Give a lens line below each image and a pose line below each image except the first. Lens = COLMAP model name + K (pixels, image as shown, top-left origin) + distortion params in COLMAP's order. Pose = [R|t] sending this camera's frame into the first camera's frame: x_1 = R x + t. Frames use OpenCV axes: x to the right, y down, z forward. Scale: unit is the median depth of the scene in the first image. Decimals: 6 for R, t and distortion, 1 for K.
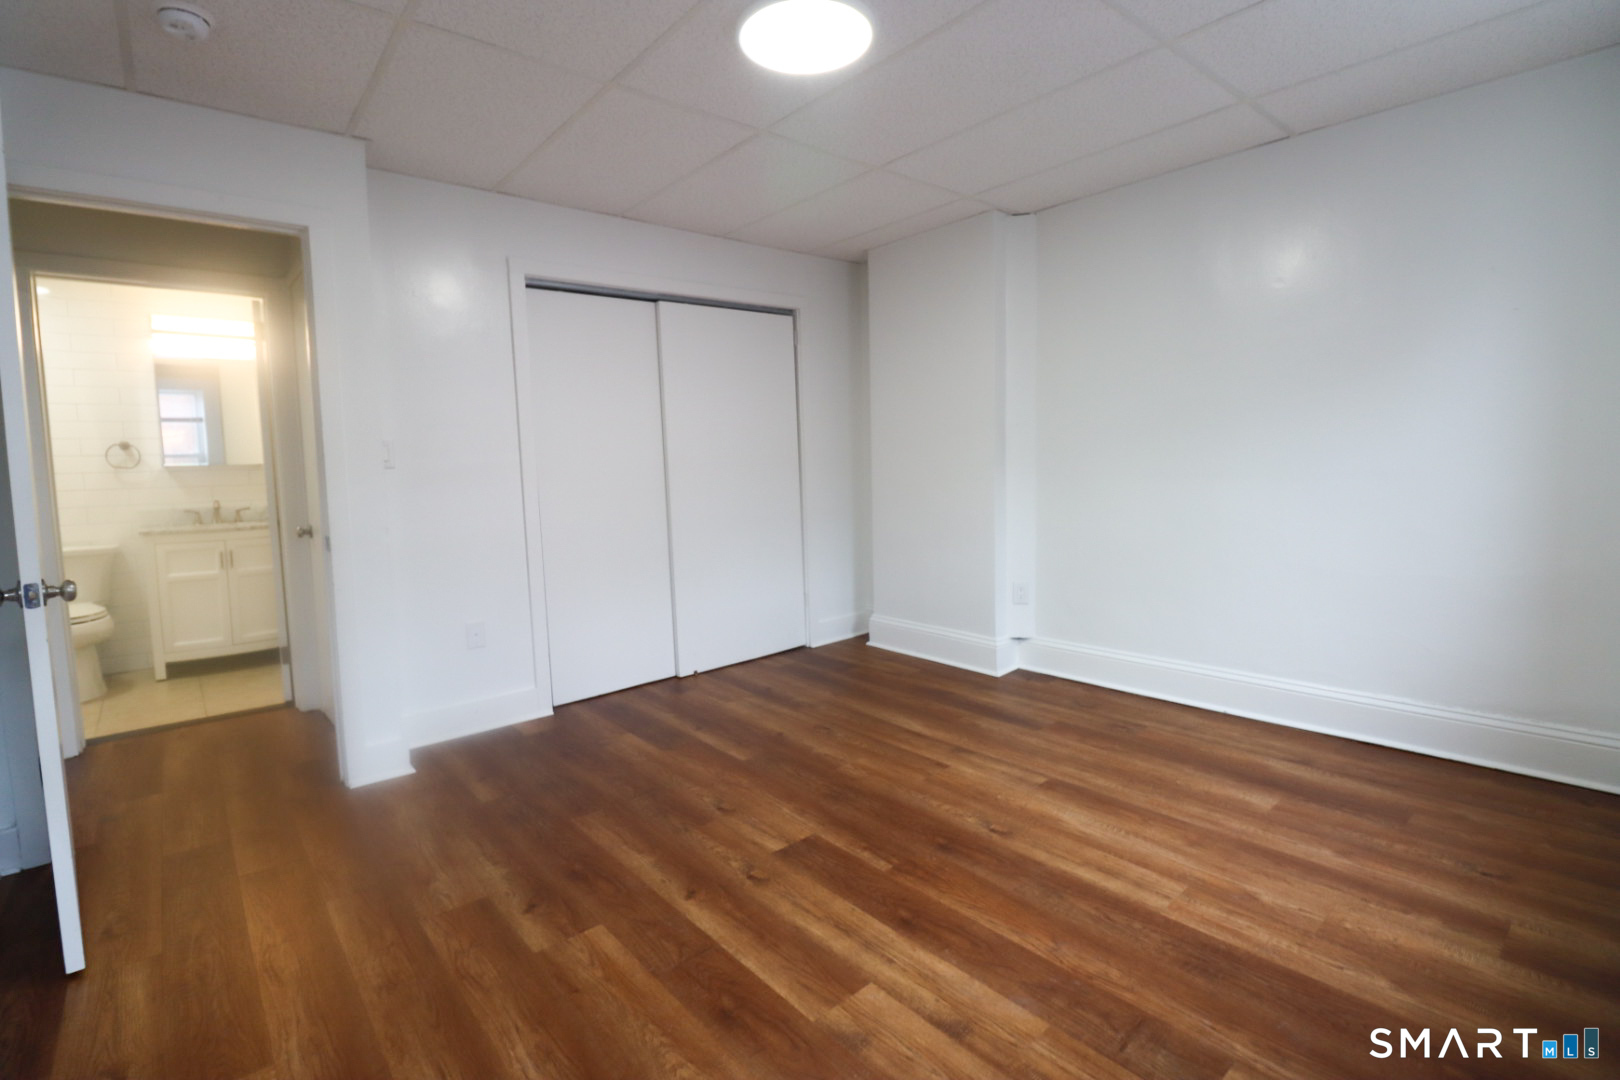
lens RADIAL K [[789.7, 0, 808.4], [0, 789.7, 513.0], [0, 0, 1]] dist [-0.002789, -0.000799]
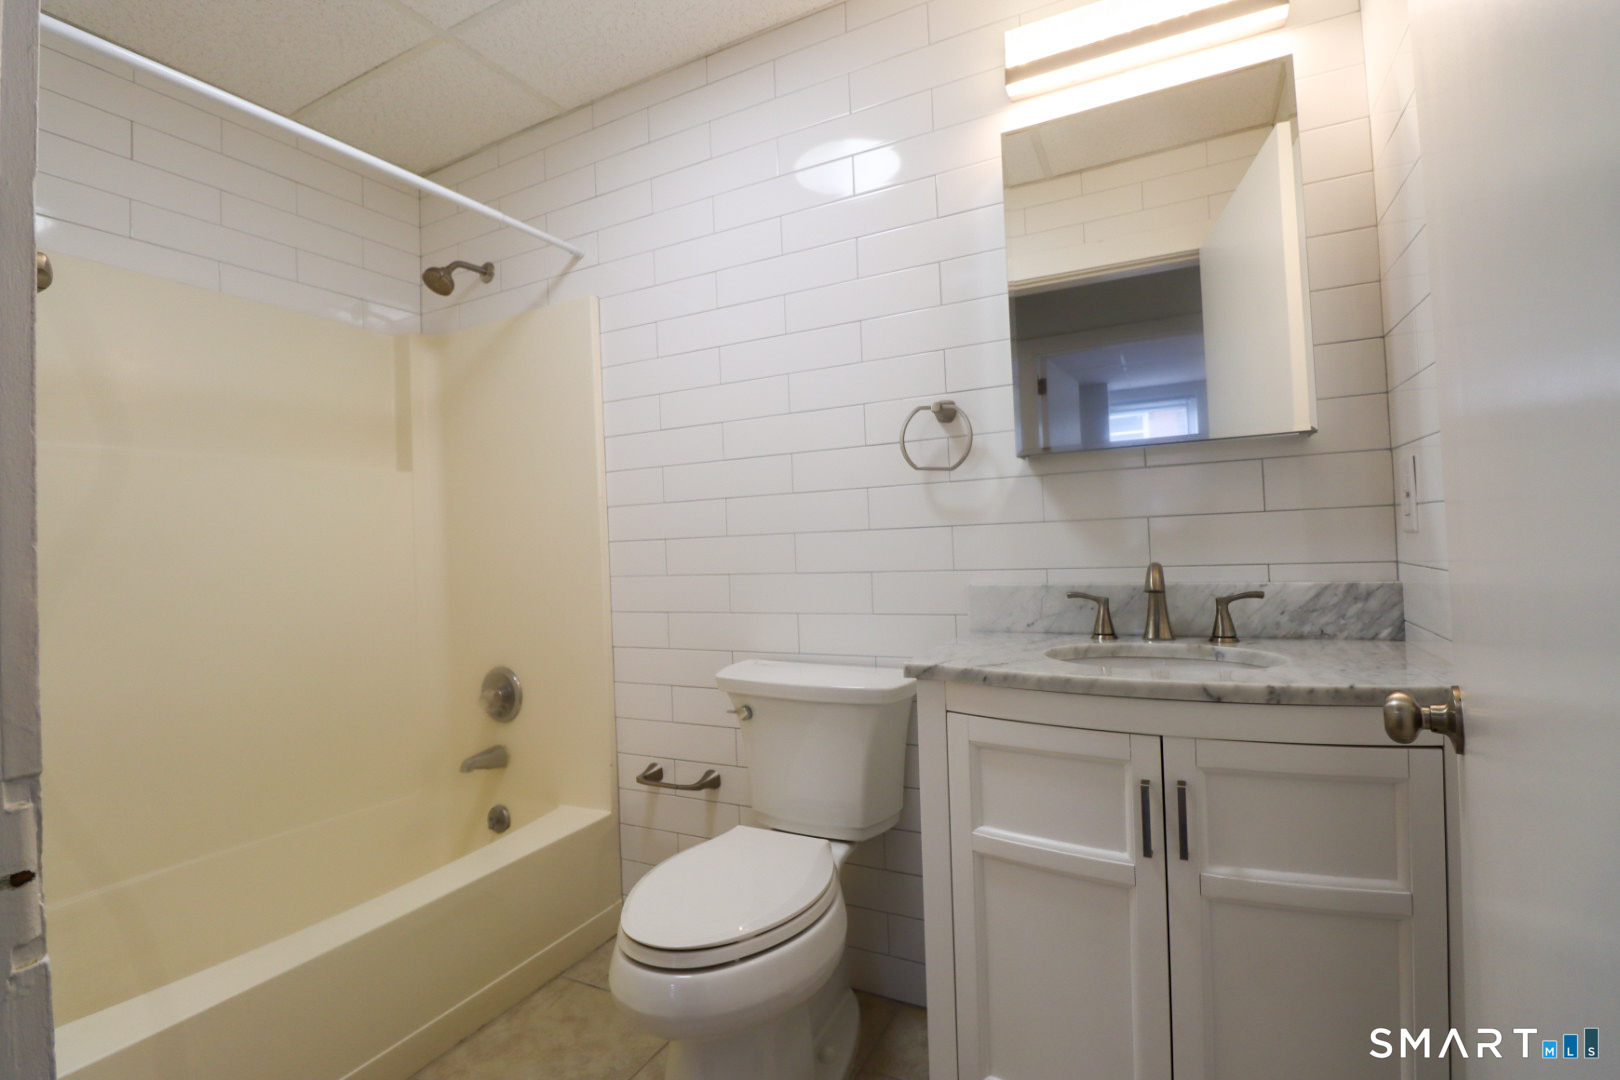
lens RADIAL K [[751.5, 0, 798.8], [0, 751.5, 528.7], [0, 0, 1]] dist [-0.000382, -0.014476]
pose [[0.396291, -0.006238, -0.918104, -0.564498], [-0.039527, 0.998934, -0.023849, -0.017642], [0.917274, 0.045741, 0.395622, 0.792570]]
